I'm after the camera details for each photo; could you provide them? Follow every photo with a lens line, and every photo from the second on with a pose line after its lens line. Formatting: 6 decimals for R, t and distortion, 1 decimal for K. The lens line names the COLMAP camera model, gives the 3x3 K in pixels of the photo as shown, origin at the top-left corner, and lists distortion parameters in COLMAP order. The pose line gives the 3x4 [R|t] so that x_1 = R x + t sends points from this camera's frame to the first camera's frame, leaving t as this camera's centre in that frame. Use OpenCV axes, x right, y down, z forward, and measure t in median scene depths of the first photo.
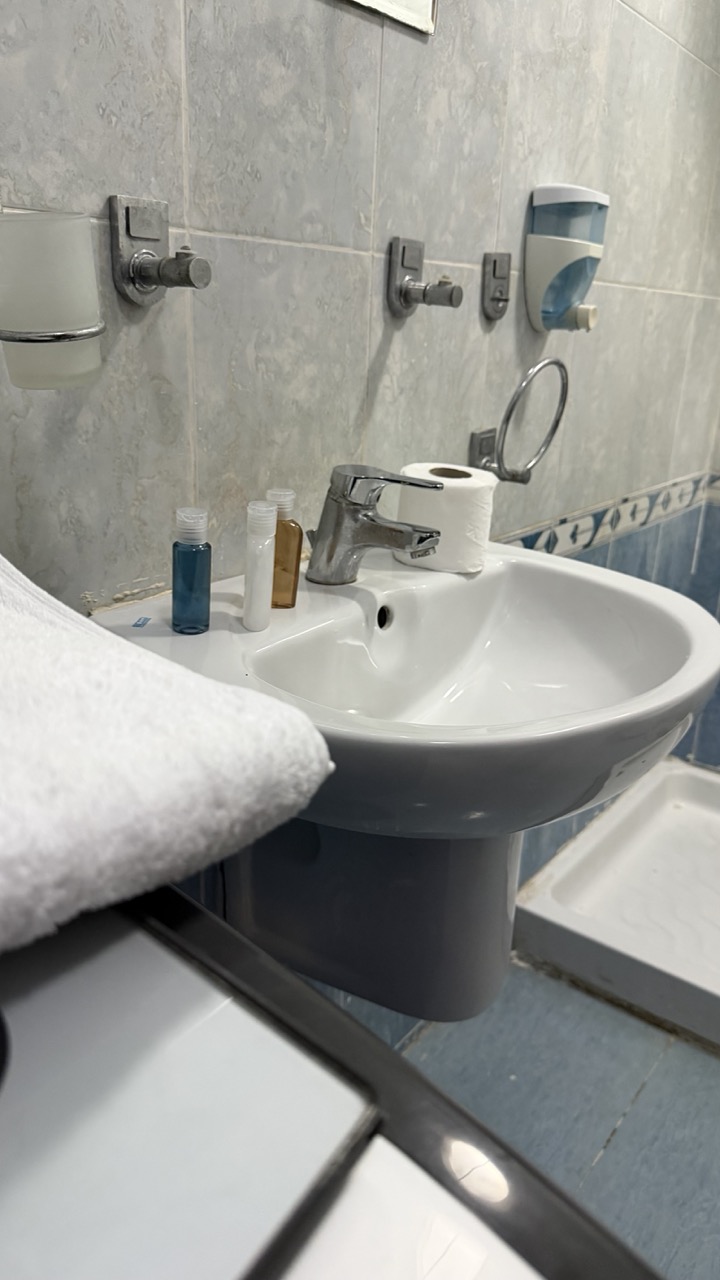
lens RADIAL K [[897.4, 0, 356.7], [0, 897.4, 643.7], [0, 0, 1]] dist [0.066833, -0.088937]
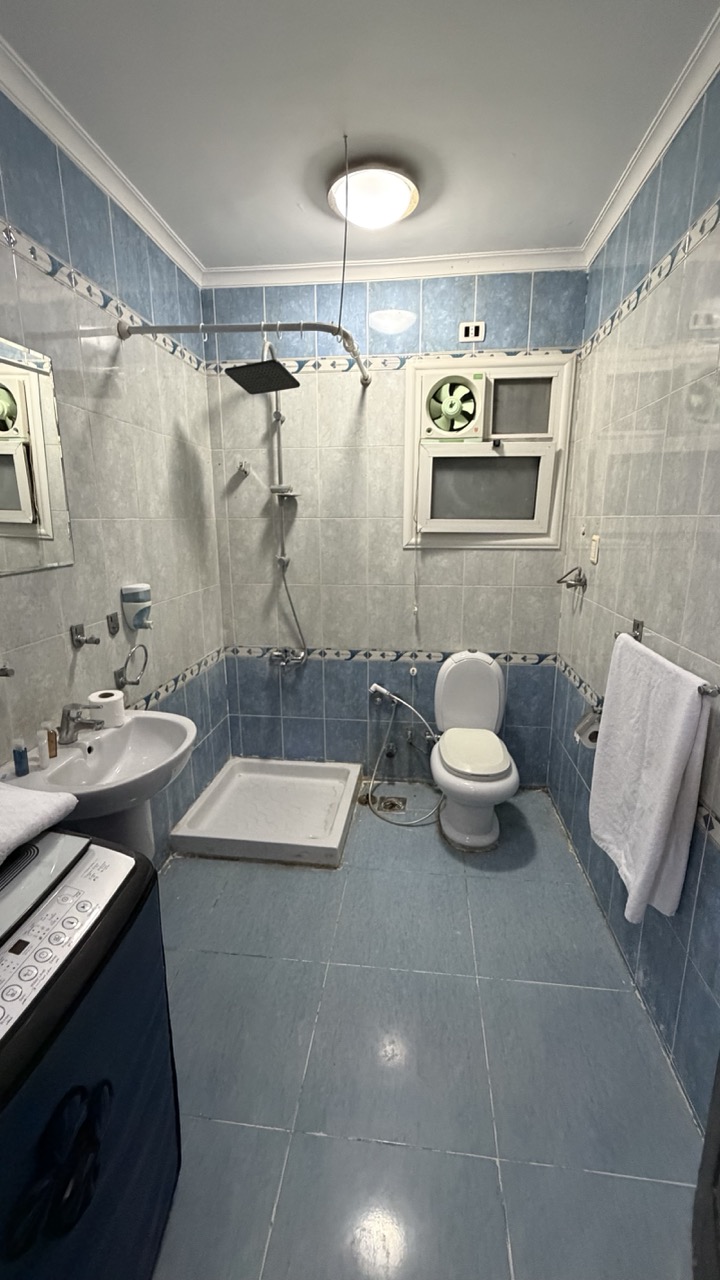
lens RADIAL K [[514.0, 0, 360.7], [0, 514.0, 634.7], [0, 0, 1]] dist [0.002826, -0.002228]
pose [[0.860785, -0.157685, 0.483926, 0.035734], [0.208608, 0.976570, -0.052852, -0.120343], [-0.464253, 0.146445, 0.873512, -0.976799]]
